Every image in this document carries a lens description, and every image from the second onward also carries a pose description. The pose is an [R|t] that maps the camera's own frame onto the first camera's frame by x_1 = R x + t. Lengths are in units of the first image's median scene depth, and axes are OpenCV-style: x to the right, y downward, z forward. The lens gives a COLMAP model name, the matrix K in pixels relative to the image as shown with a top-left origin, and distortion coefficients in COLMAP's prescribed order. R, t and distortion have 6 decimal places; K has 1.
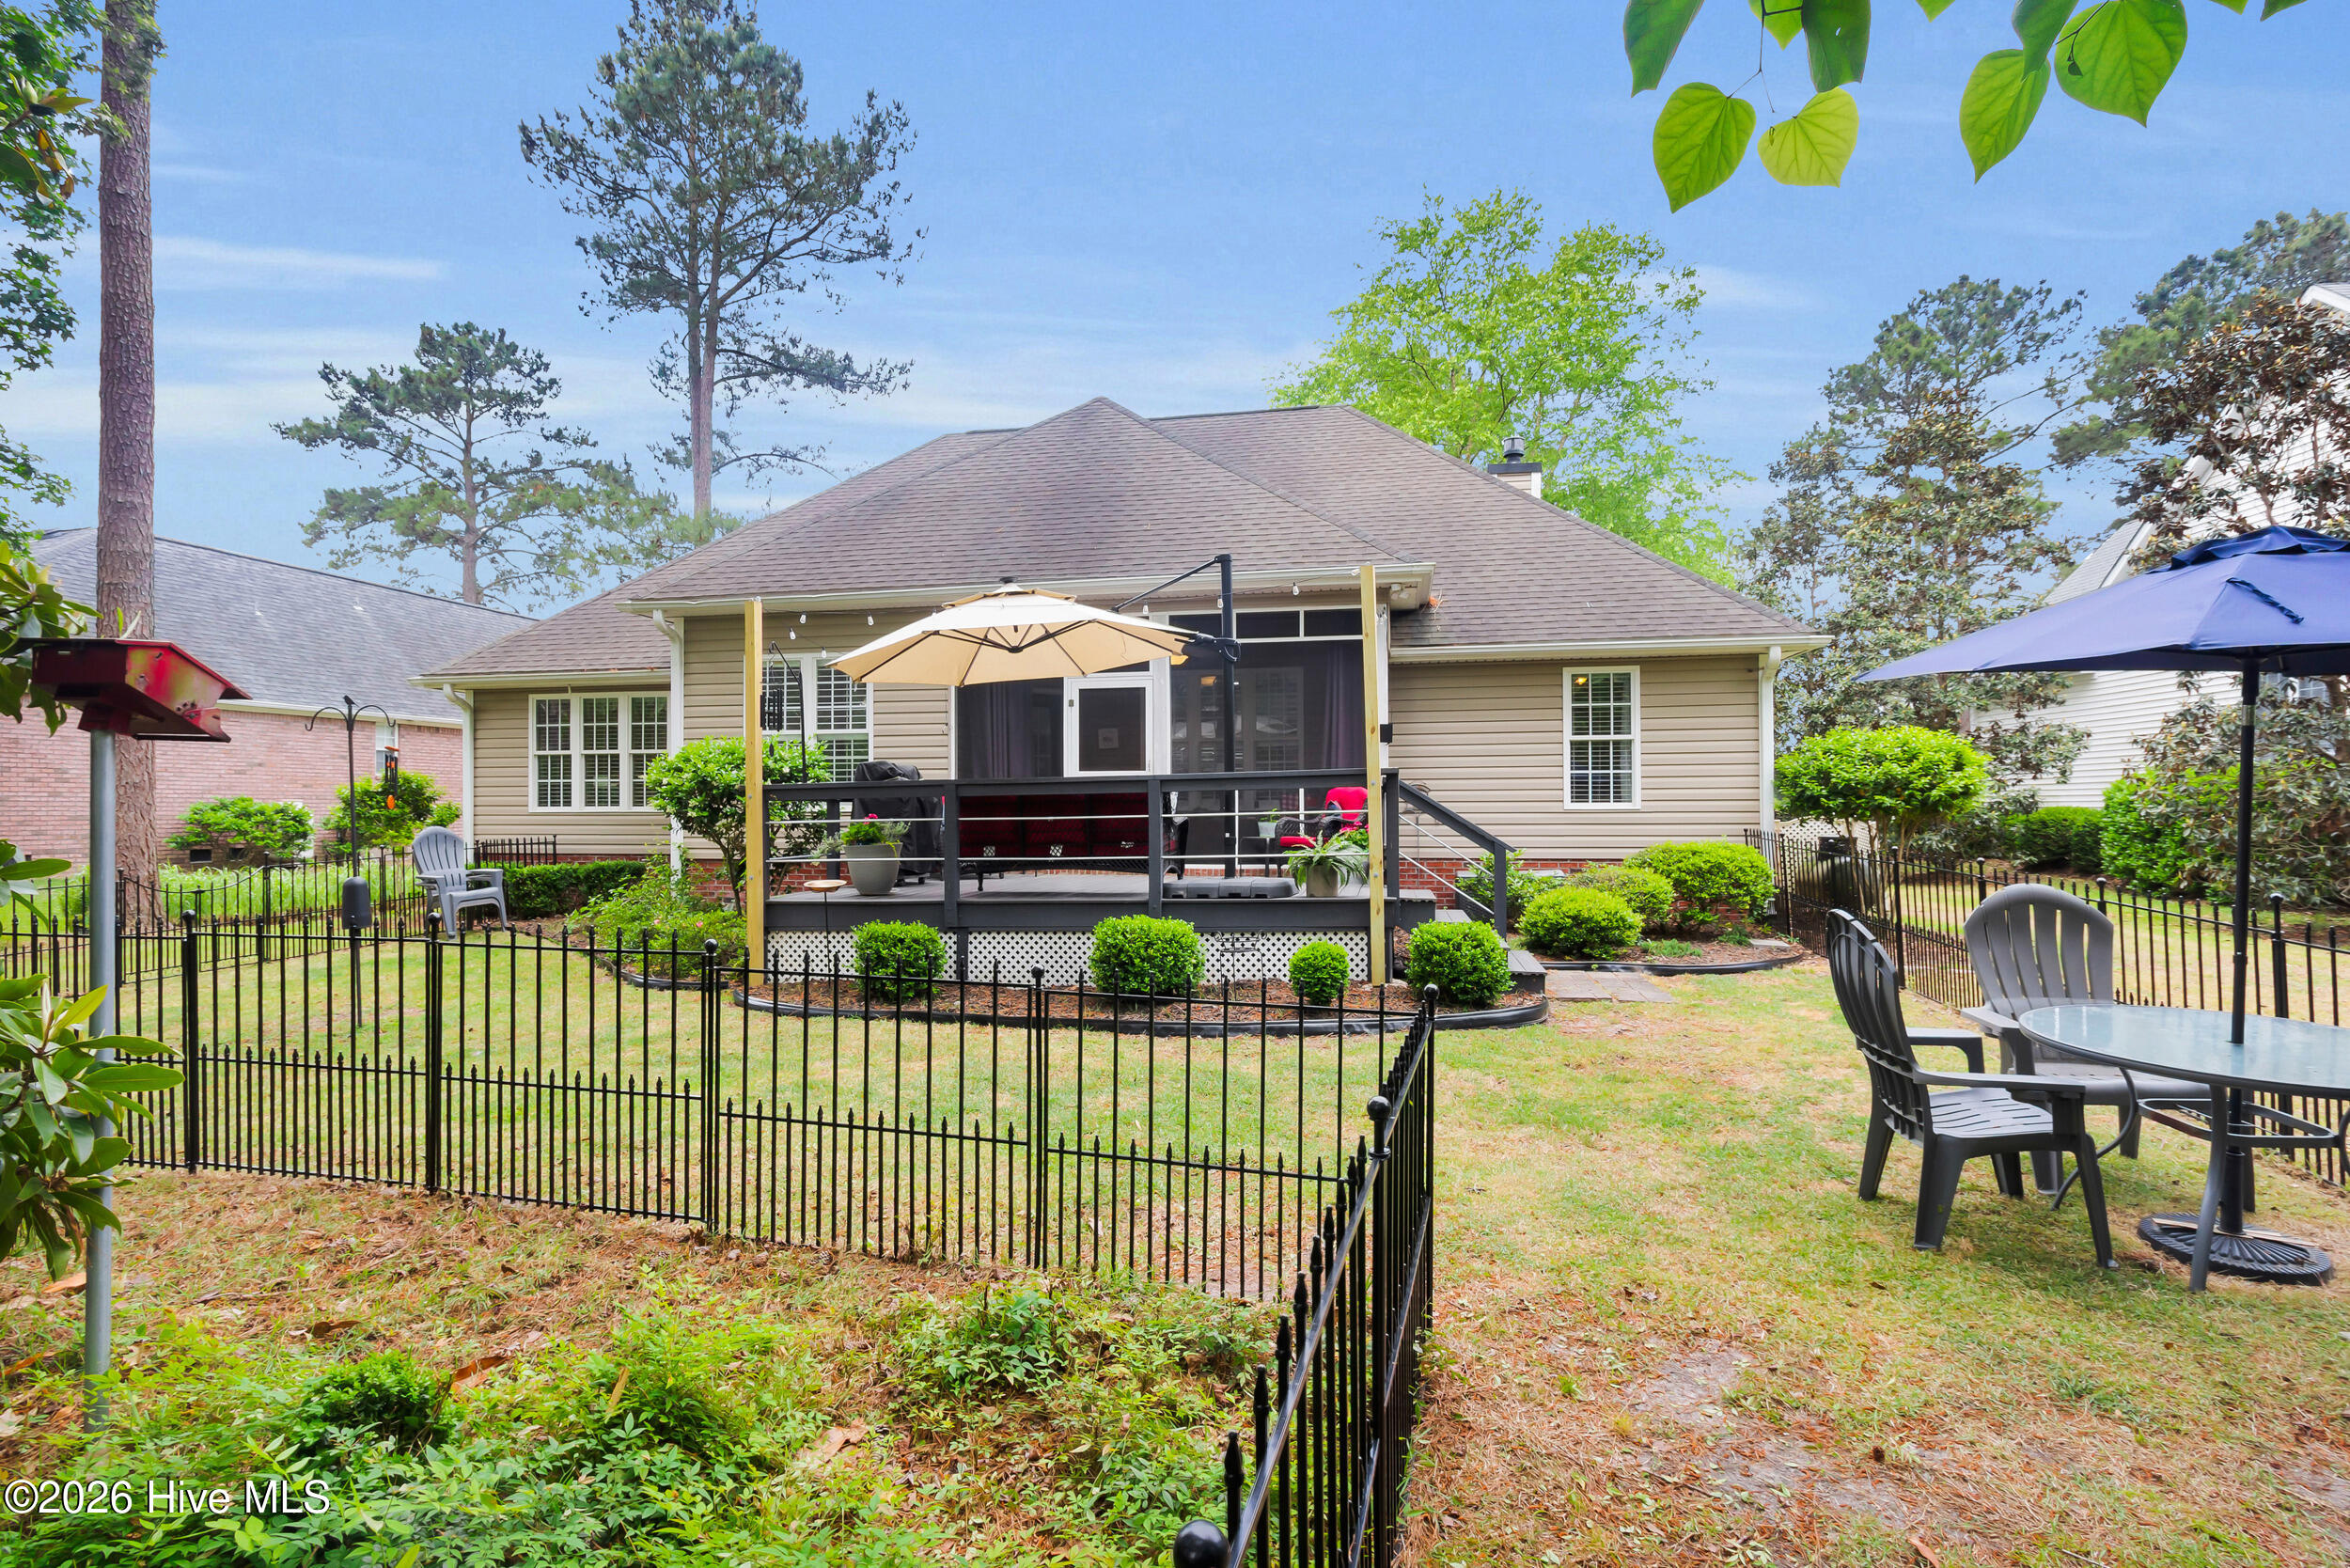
lens RADIAL K [[1086.3, 0, 1170.7], [0, 1086.3, 790.6], [0, 0, 1]] dist [0.001771, -0.000097]
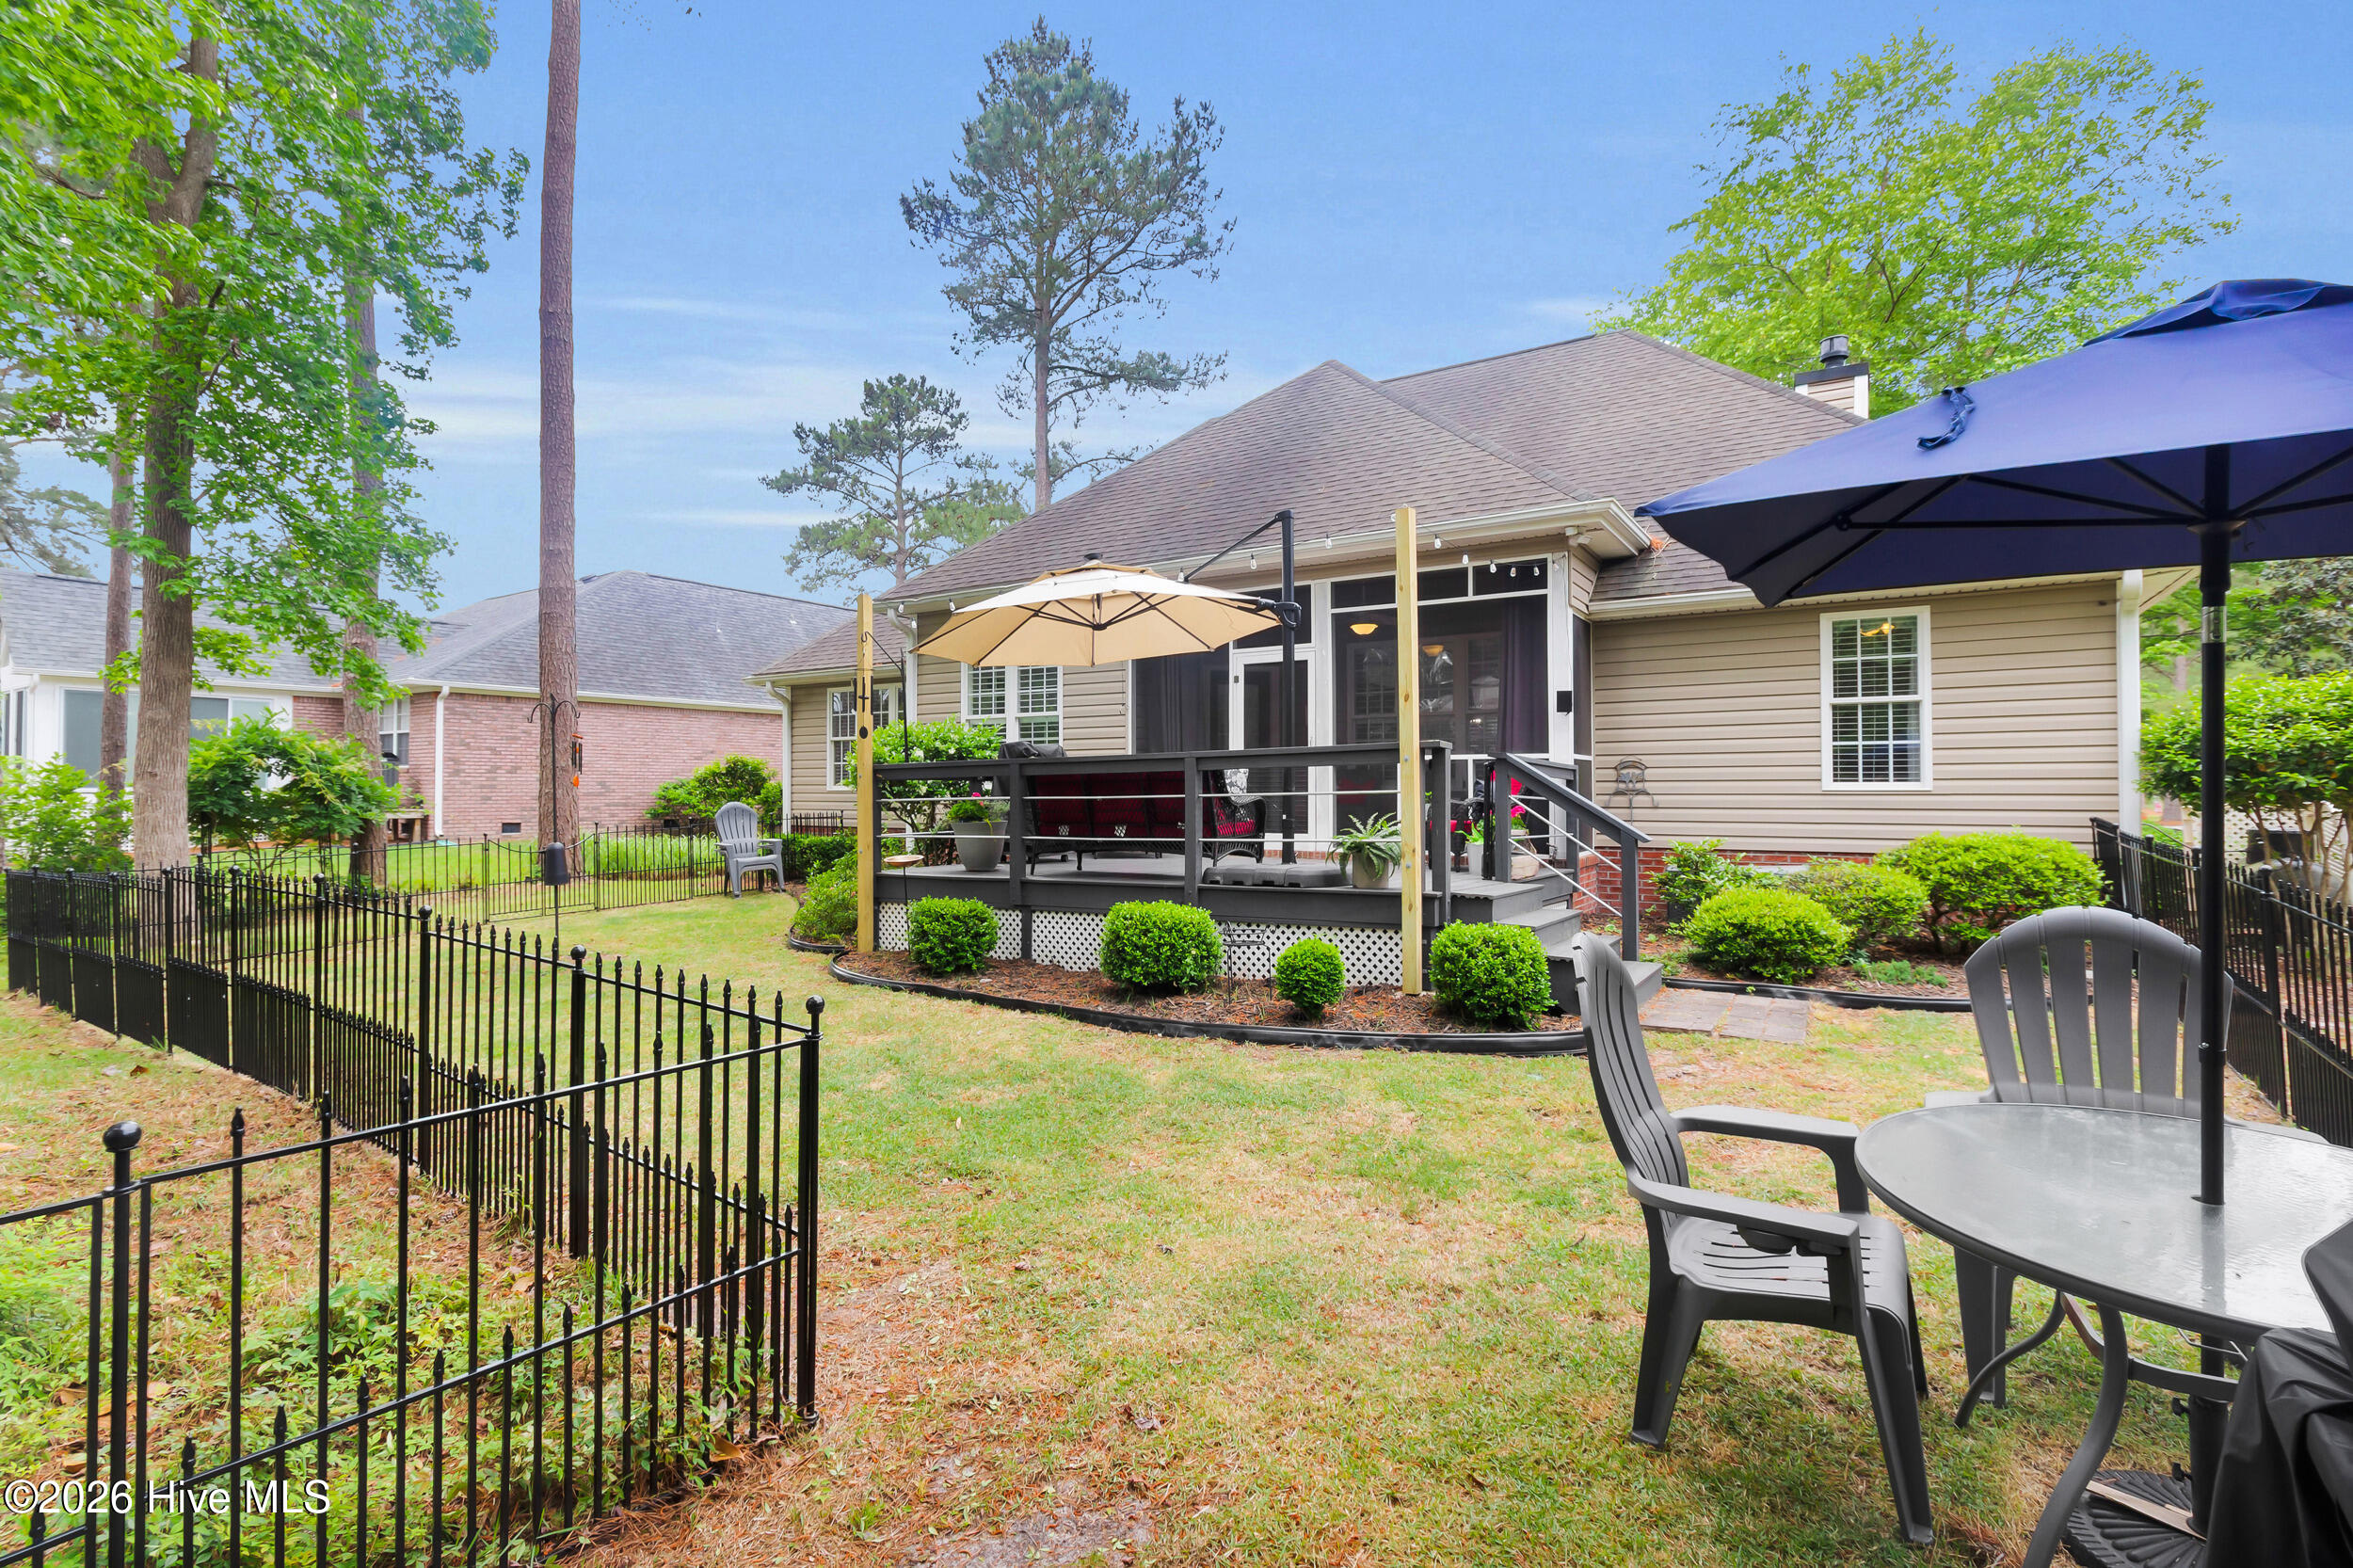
lens RADIAL K [[1077.6, 0, 1172.0], [0, 1077.6, 767.3], [0, 0, 1]] dist [0.005848, 0.000123]
pose [[0.930351, -0.004984, -0.366637, 0.204719], [0.003854, 0.999985, -0.003813, 0.001439], [0.366650, 0.002134, 0.930356, 0.082359]]
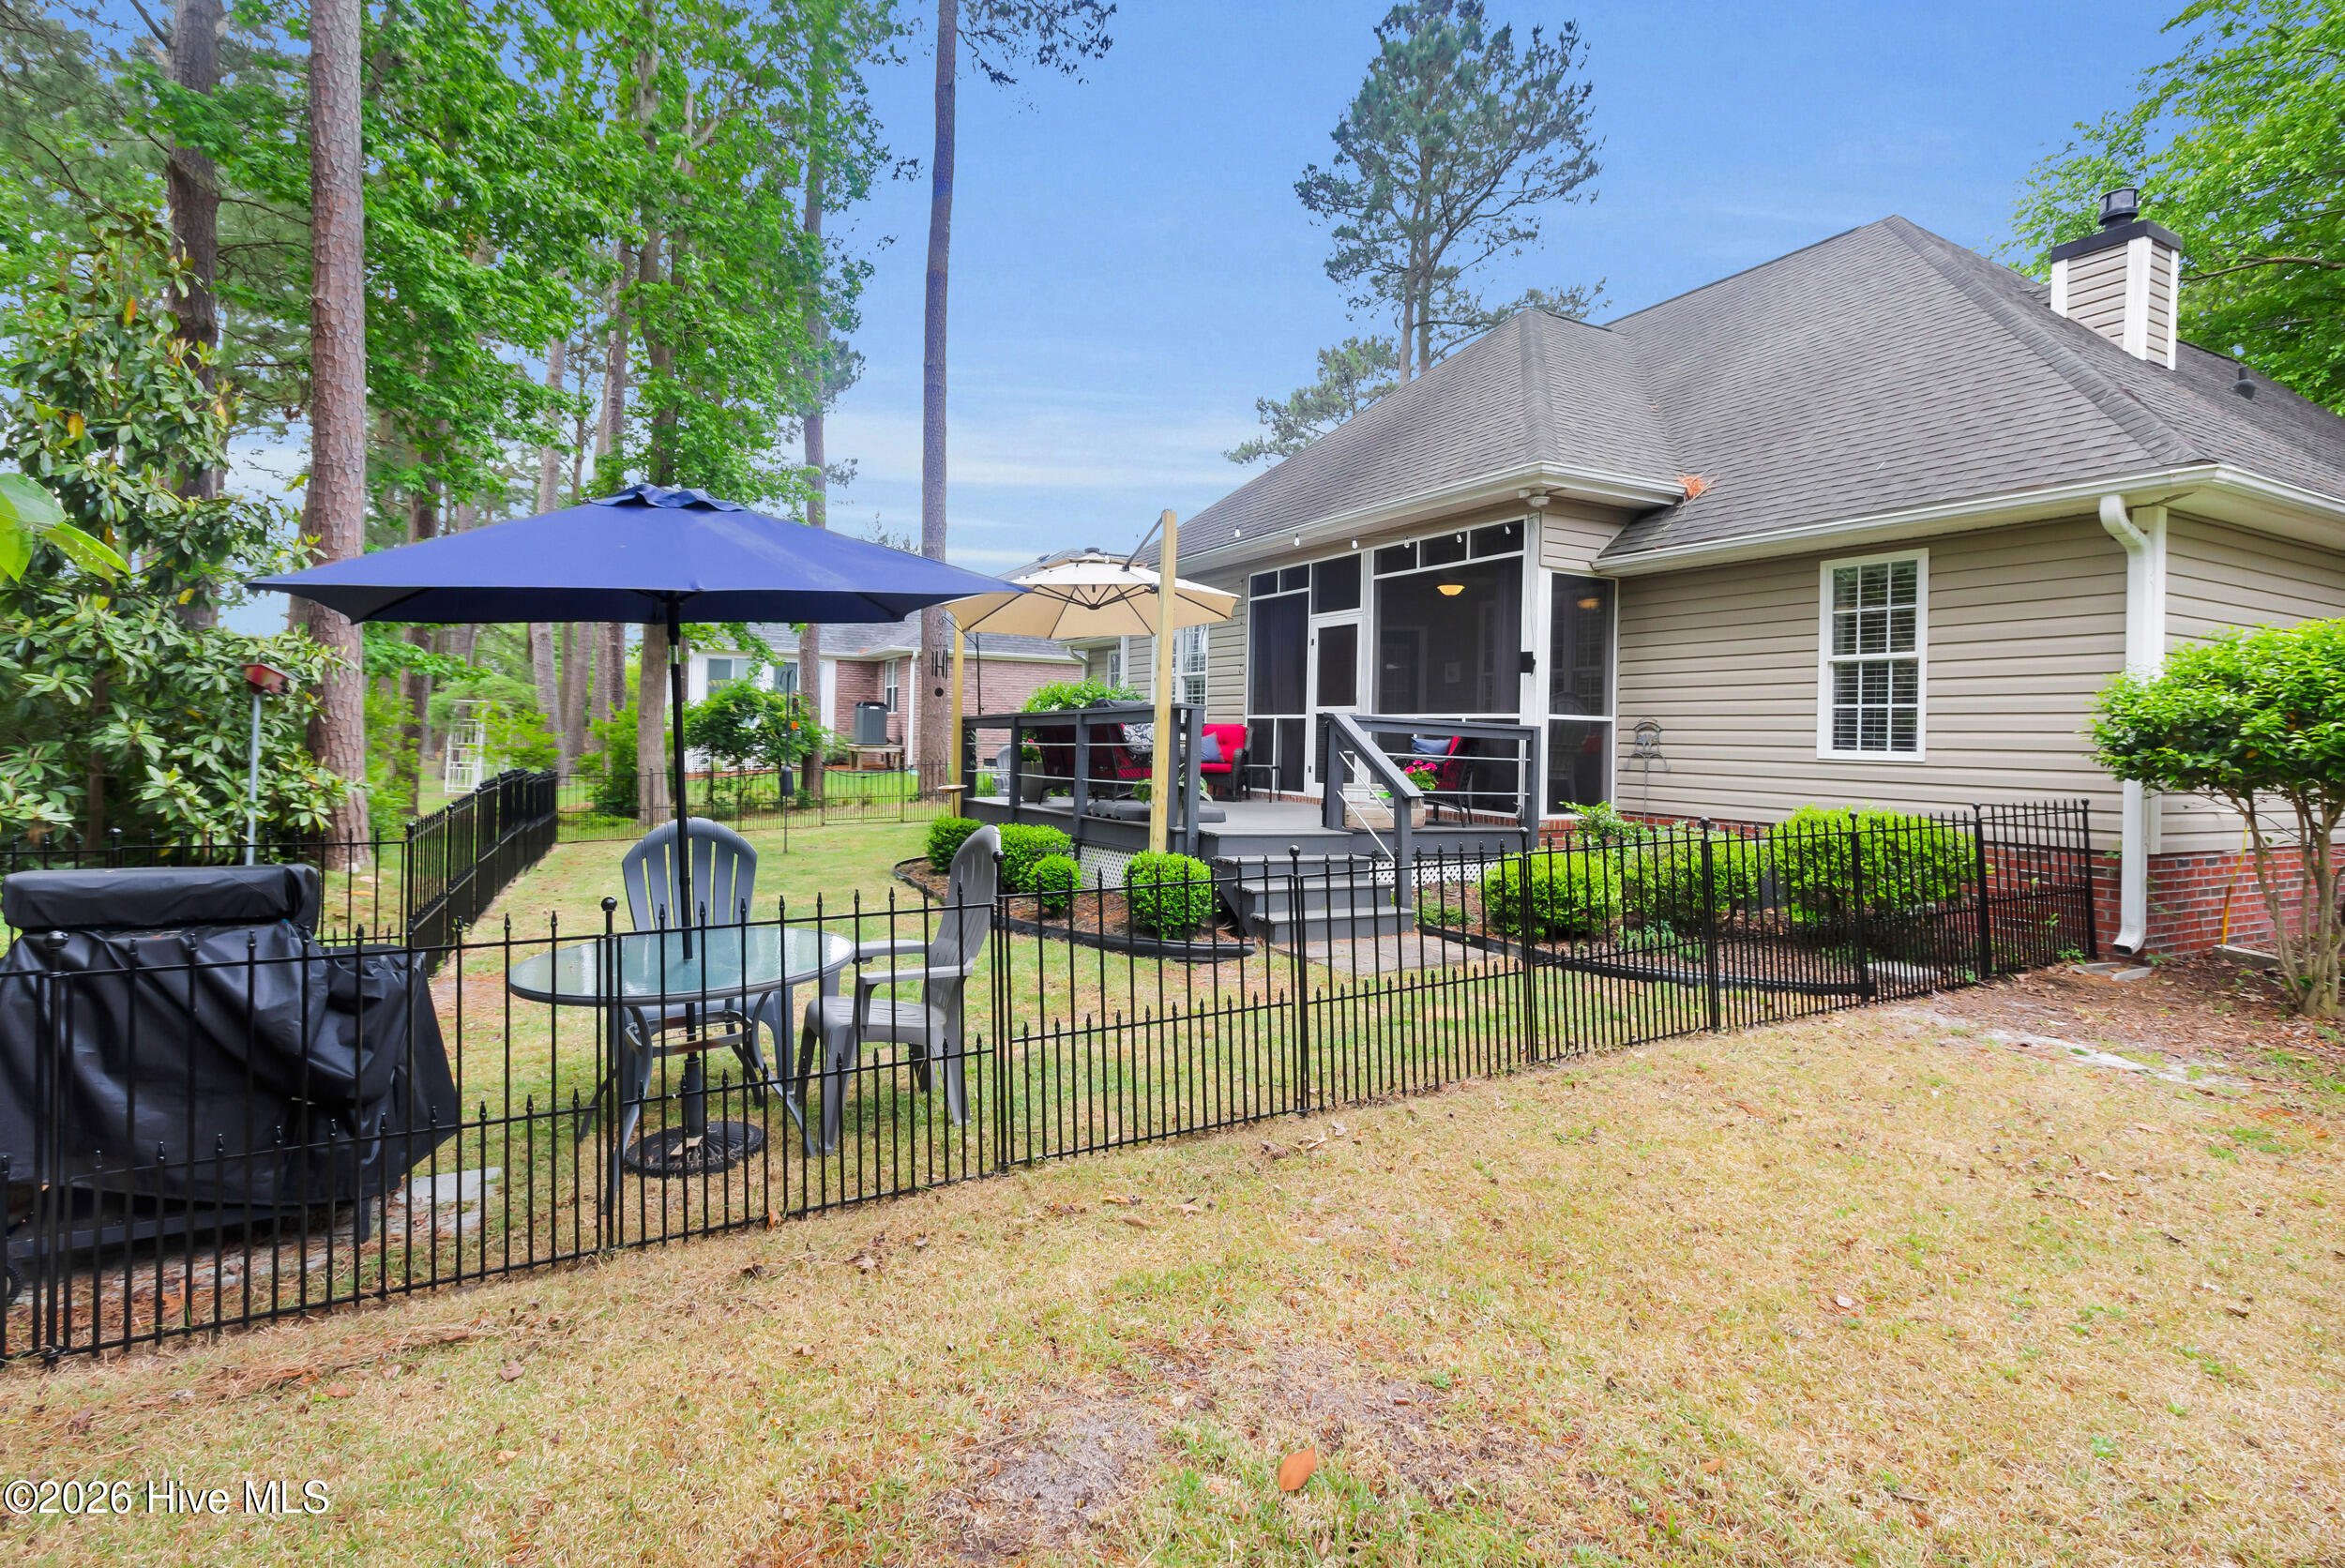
lens RADIAL K [[1097.6, 0, 1172.5], [0, 1097.6, 733.7], [0, 0, 1]] dist [-0.000833, 0.000525]
pose [[0.645255, 0.017751, -0.763761, 0.630971], [-0.011841, 0.999842, 0.013234, -0.003639], [0.763875, 0.000504, 0.645364, 0.201502]]
